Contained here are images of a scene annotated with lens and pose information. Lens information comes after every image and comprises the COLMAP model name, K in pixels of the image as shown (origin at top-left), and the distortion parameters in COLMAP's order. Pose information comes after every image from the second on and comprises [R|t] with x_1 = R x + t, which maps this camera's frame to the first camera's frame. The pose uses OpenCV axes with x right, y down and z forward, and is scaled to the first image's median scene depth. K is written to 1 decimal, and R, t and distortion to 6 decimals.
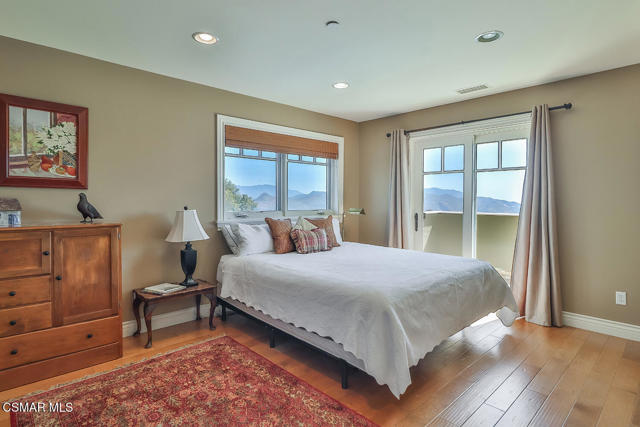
lens RADIAL K [[340.3, 0, 322.1], [0, 340.3, 206.4], [0, 0, 1]] dist [0.000976, 0.000509]
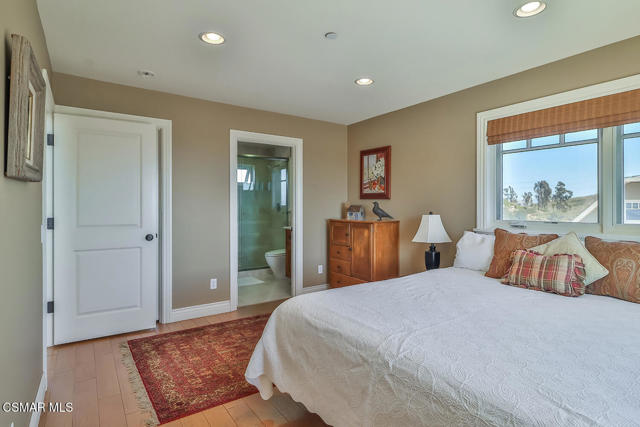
lens RADIAL K [[340.3, 0, 322.1], [0, 340.3, 206.4], [0, 0, 1]] dist [0.000976, 0.000509]
pose [[-0.152177, 0.000075, -0.988353, 0.828243], [-0.016242, 0.999865, 0.002576, -0.015539], [0.988220, 0.016445, -0.152155, 0.895093]]
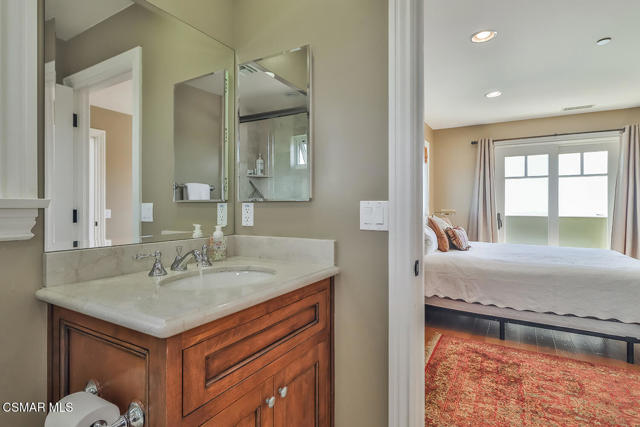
lens RADIAL K [[330.9, 0, 321.9], [0, 330.9, 206.3], [0, 0, 1]] dist [0.001423, 0.000710]
pose [[0.962351, -0.000007, 0.271809, -0.917915], [0.005519, 0.999794, -0.019514, 0.024799], [-0.271753, 0.020279, 0.962153, 0.163802]]
